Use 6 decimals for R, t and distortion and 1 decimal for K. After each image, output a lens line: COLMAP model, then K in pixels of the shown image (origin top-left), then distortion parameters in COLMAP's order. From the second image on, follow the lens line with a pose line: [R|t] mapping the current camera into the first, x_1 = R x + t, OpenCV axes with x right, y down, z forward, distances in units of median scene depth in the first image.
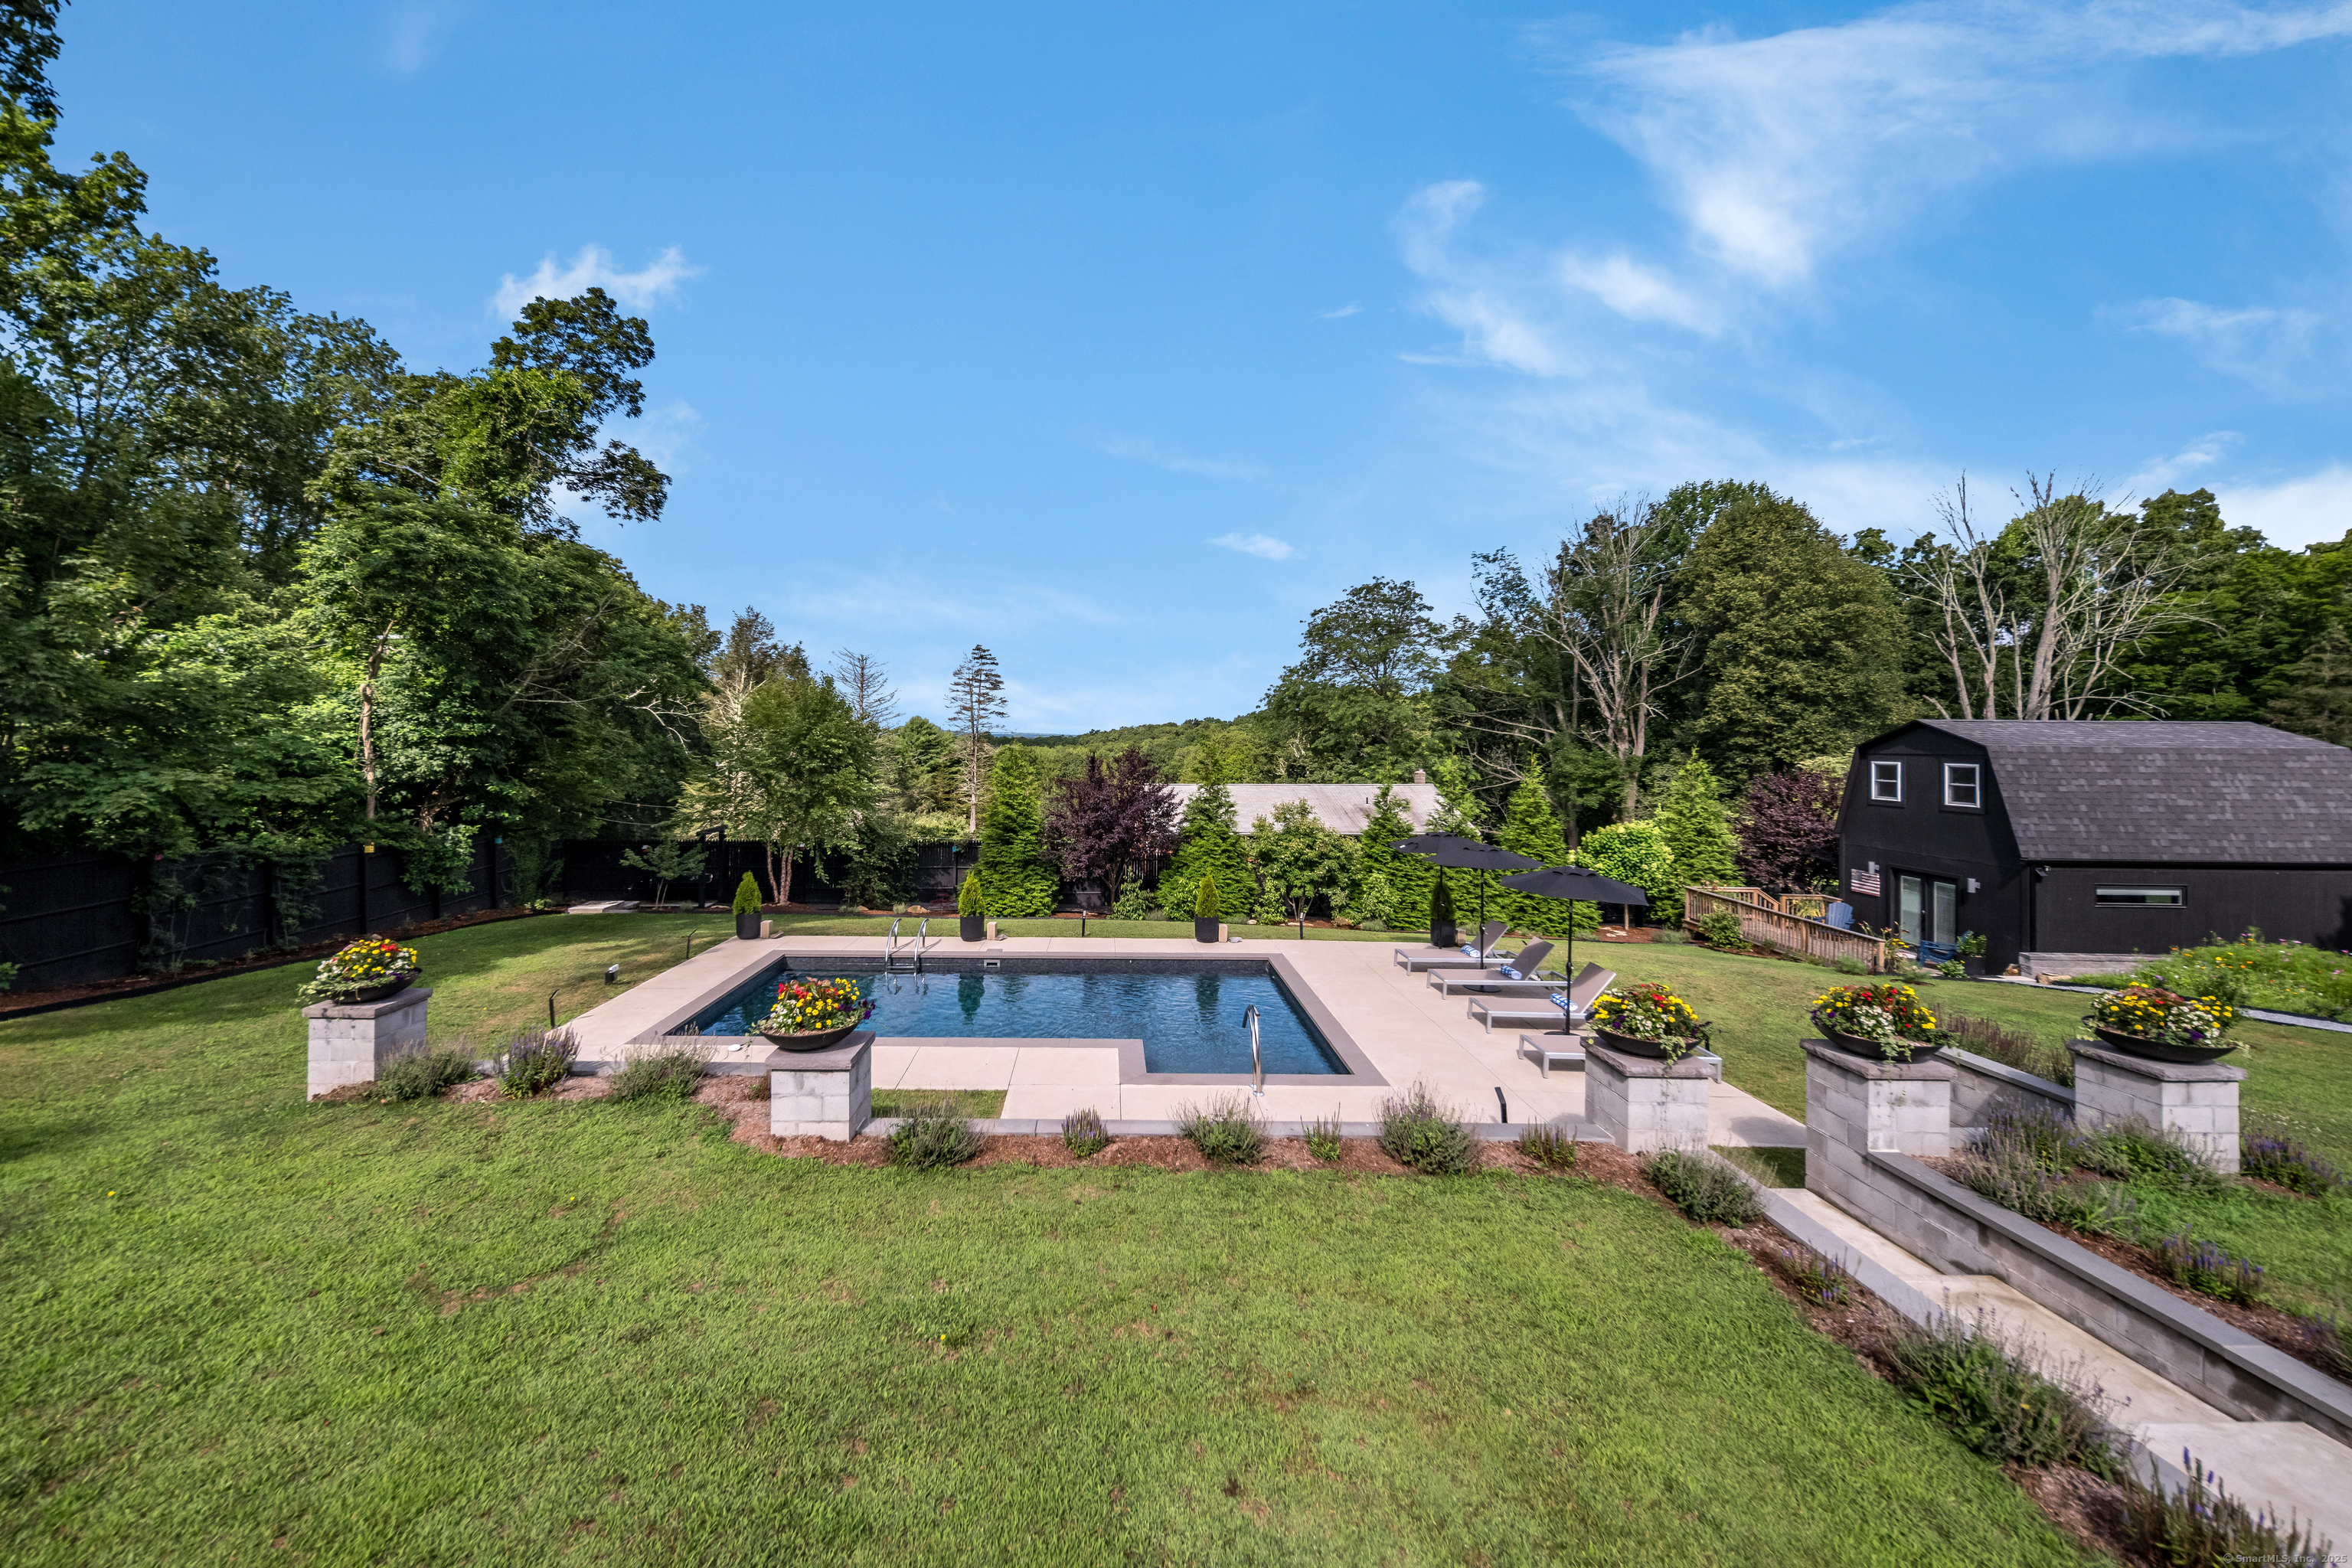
lens RADIAL K [[1000.0, 0, 1179.2], [0, 1000.0, 772.3], [0, 0, 1]] dist [0.002472, -0.001014]
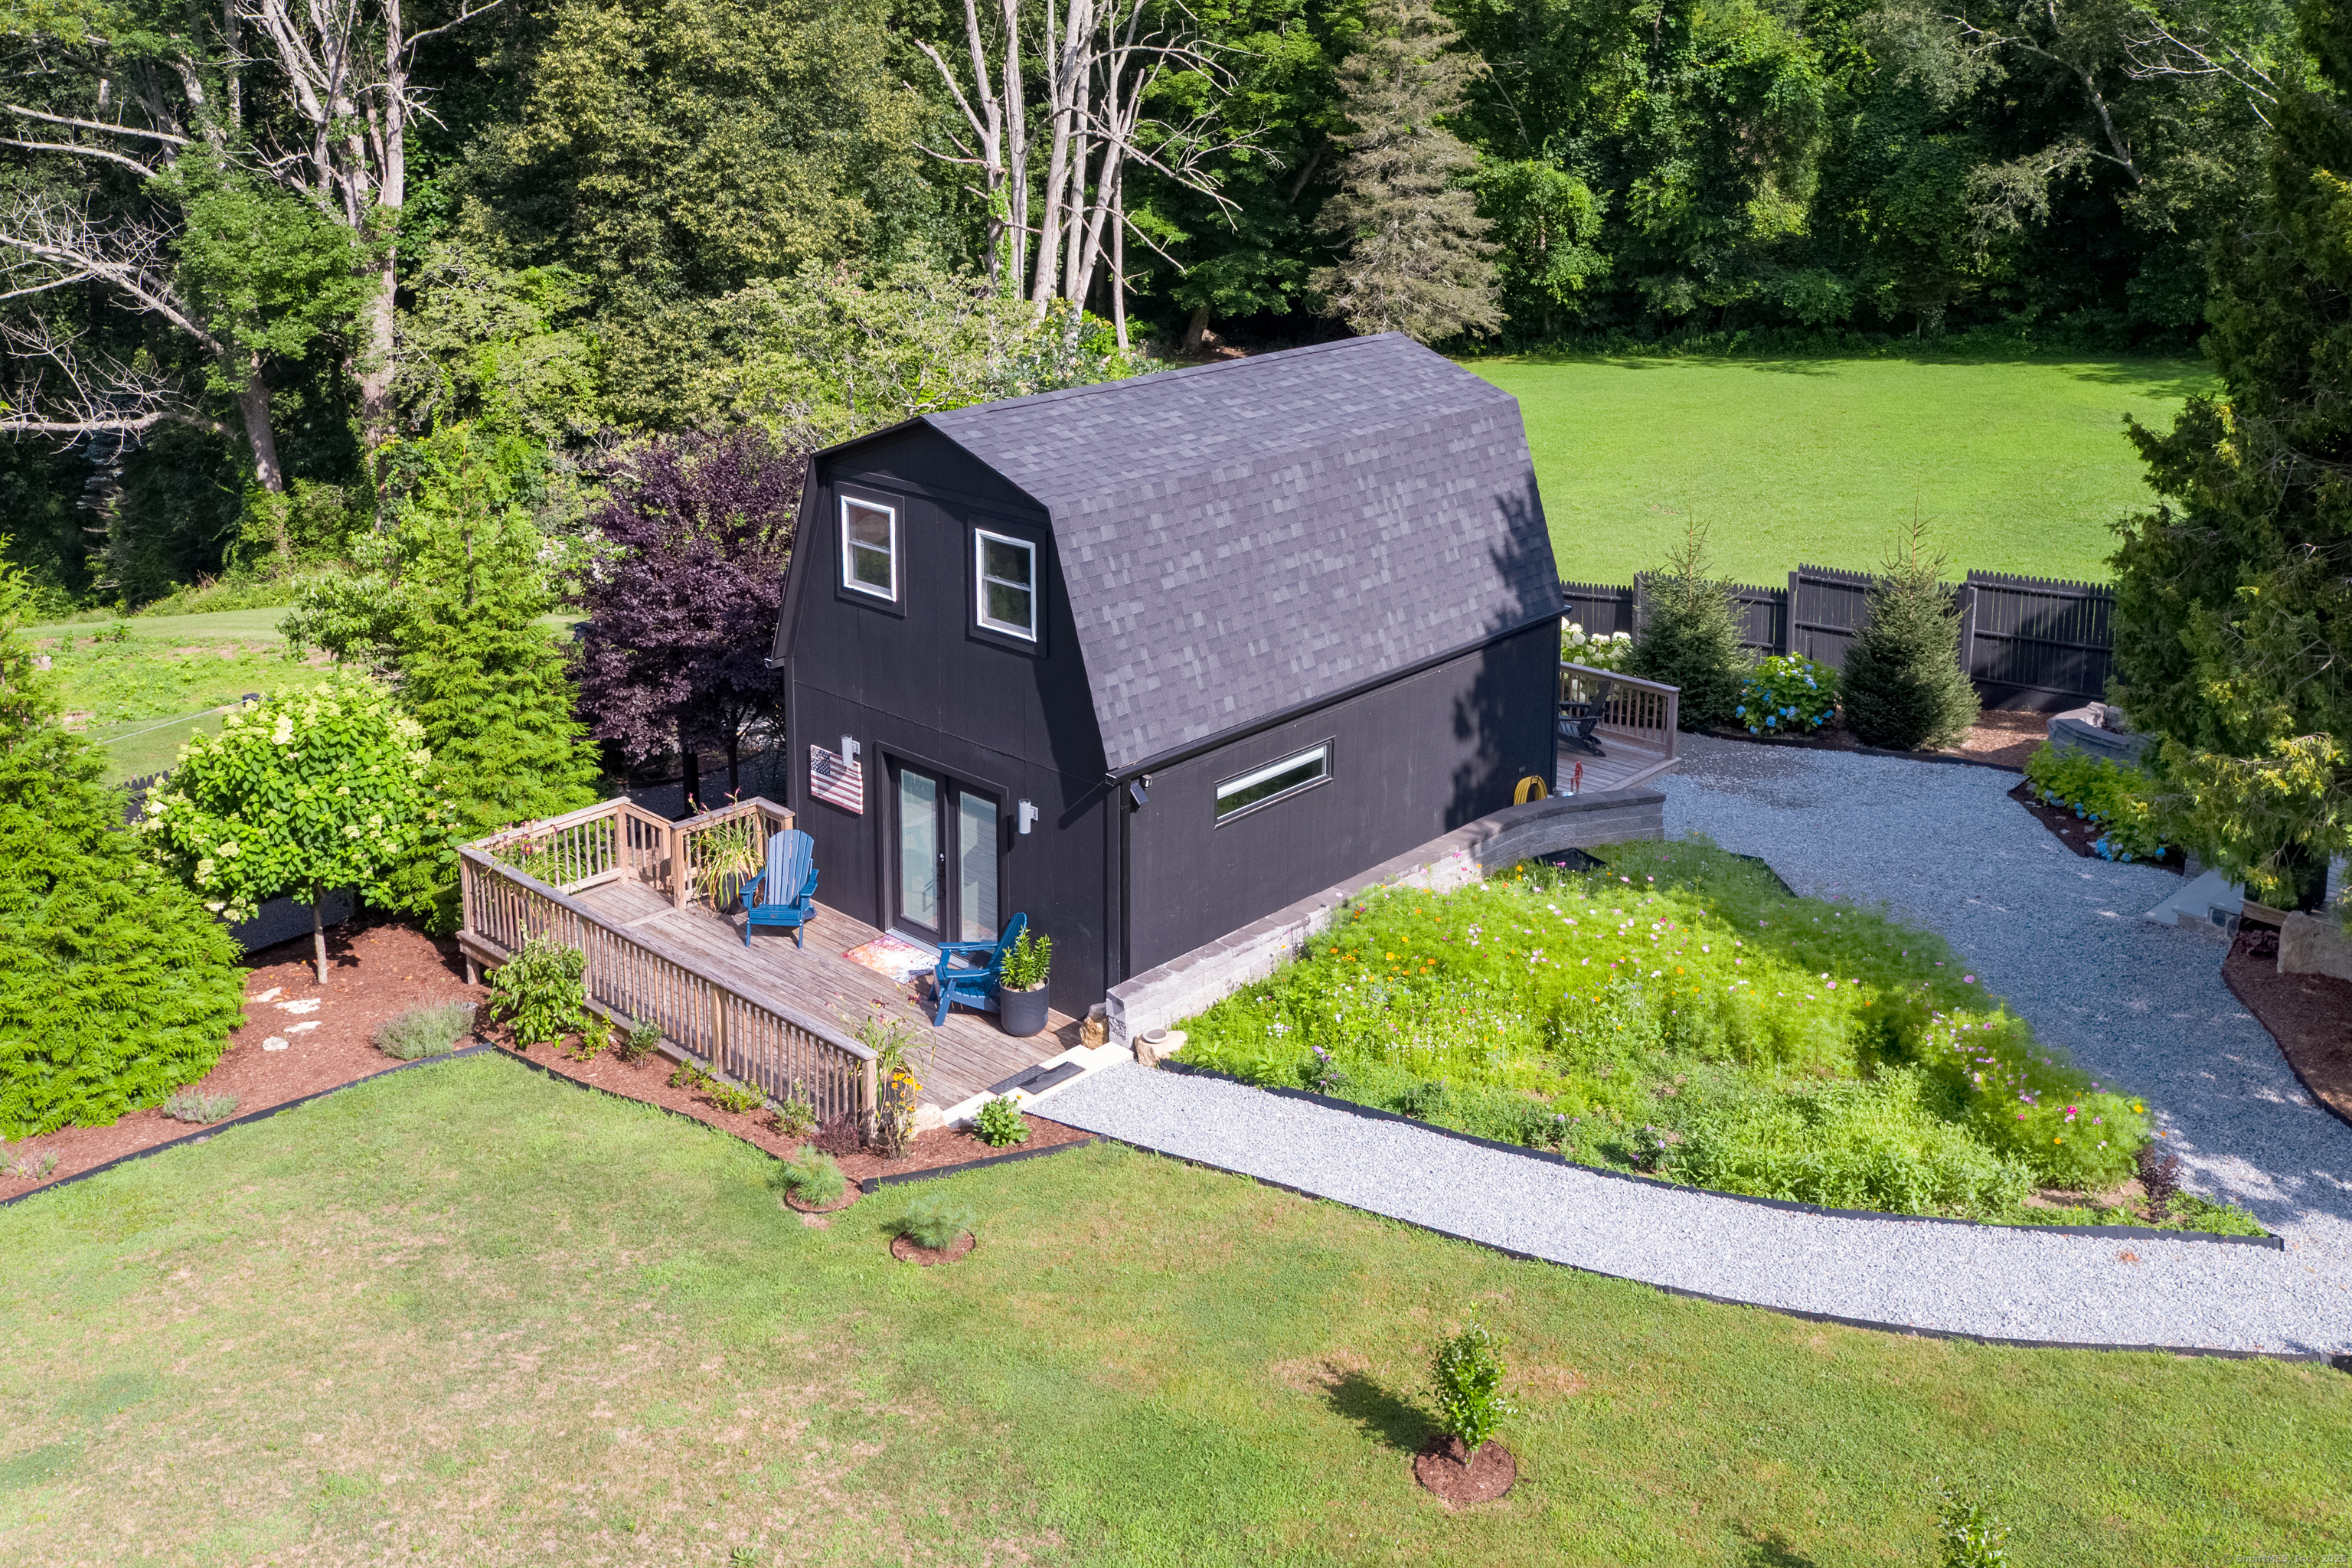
lens RADIAL K [[2134.9, 0, 1179.8], [0, 2134.9, 797.7], [0, 0, 1]] dist [0.030059, -0.000329]
pose [[0.727114, -0.180607, 0.662334, 0.147028], [-0.020939, 0.958492, 0.284351, -0.148144], [-0.686198, -0.220624, 0.693151, 0.208021]]
